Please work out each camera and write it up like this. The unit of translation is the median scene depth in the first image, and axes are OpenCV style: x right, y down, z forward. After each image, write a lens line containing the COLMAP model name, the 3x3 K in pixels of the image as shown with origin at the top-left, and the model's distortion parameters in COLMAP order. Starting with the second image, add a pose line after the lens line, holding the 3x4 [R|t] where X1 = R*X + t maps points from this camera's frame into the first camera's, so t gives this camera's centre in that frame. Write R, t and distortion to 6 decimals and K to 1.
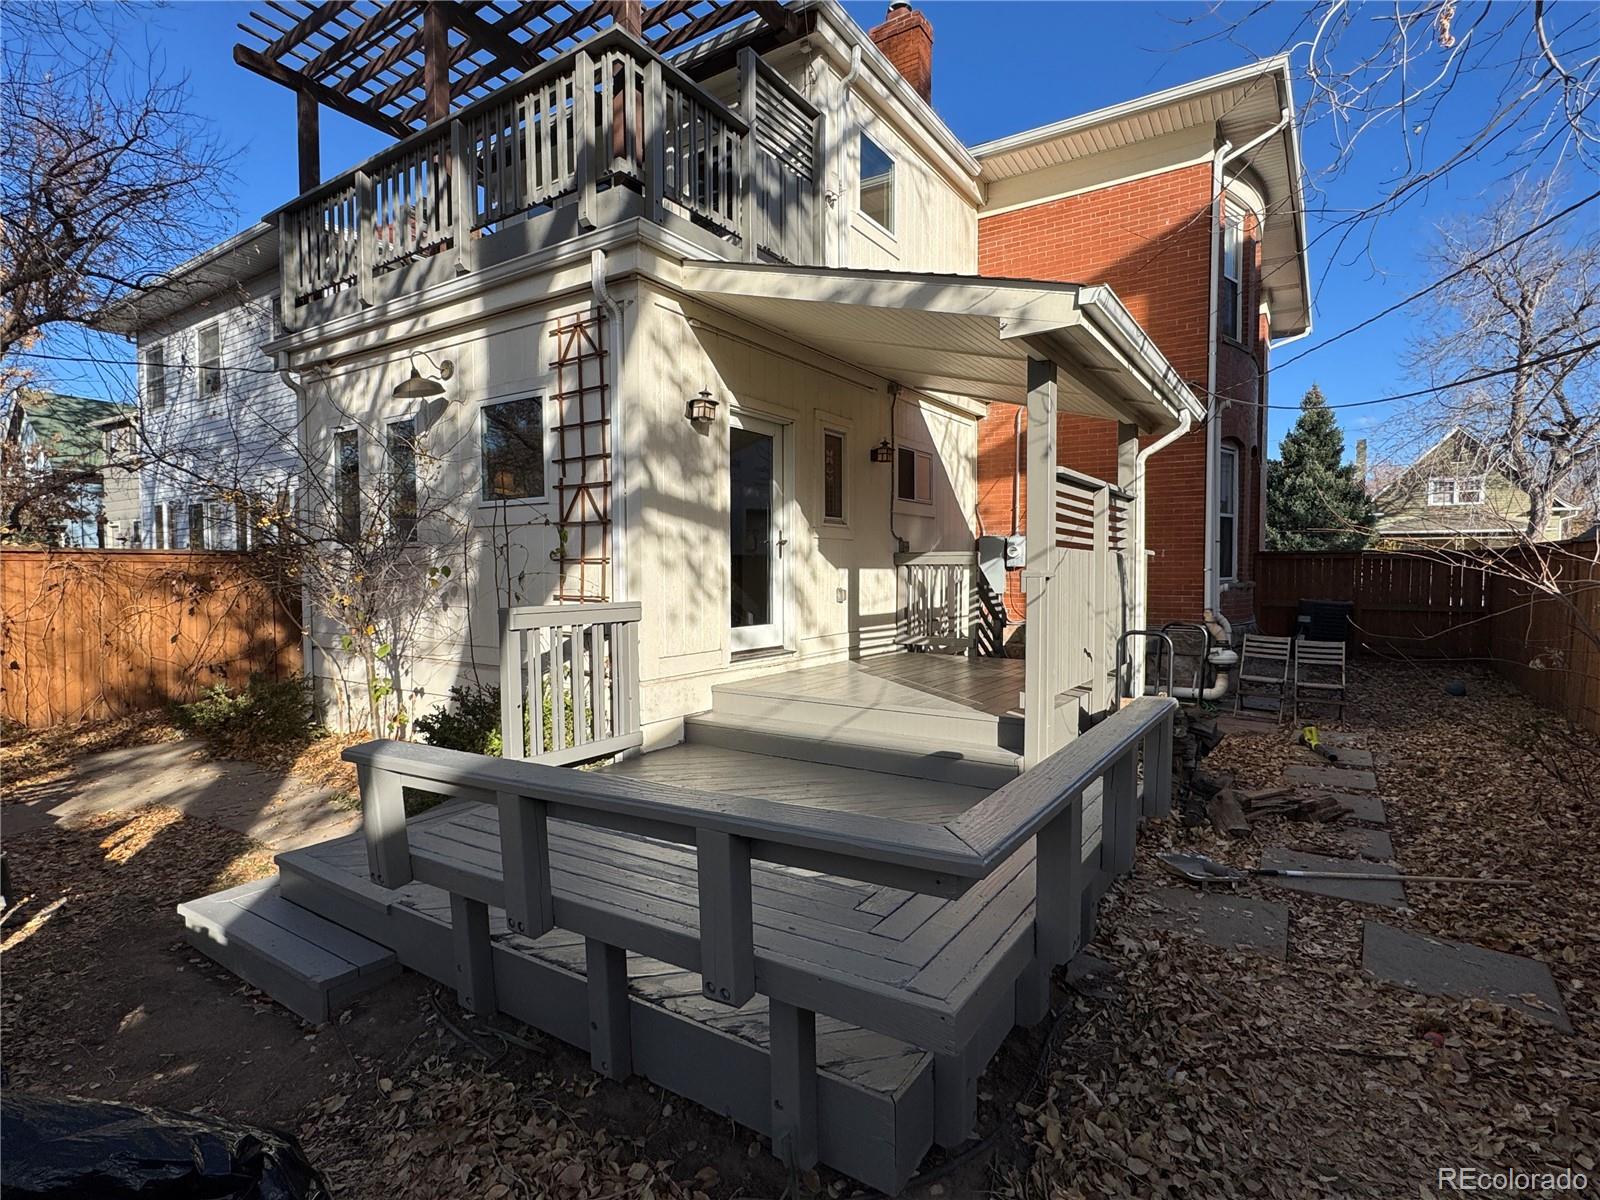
lens RADIAL K [[801.9, 0, 797.1], [0, 801.9, 604.3], [0, 0, 1]] dist [0.003022, 0.000357]
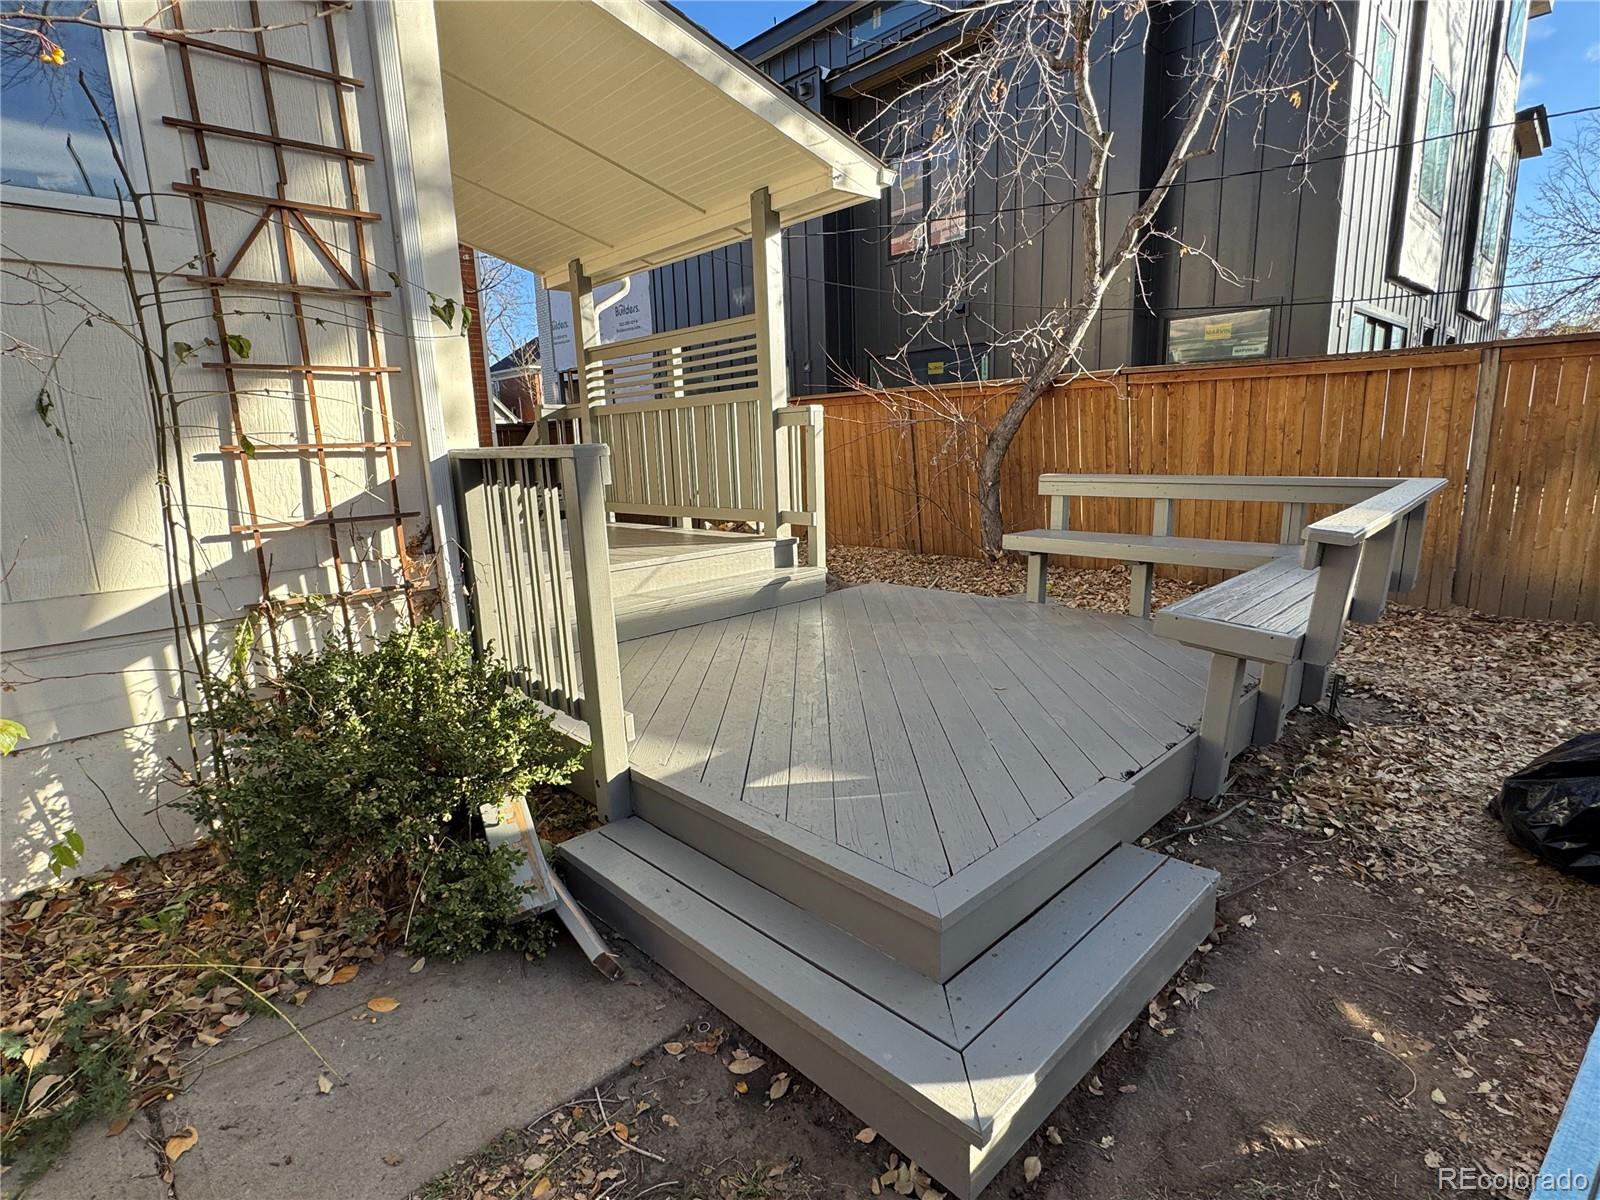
lens RADIAL K [[801.9, 0, 795.6], [0, 801.9, 598.4], [0, 0, 1]] dist [0.003022, 0.000357]
pose [[0.221921, -0.193711, 0.955629, -0.687480], [0.072904, 0.980621, 0.181847, 0.013795], [-0.972336, 0.029313, 0.231742, 0.601304]]
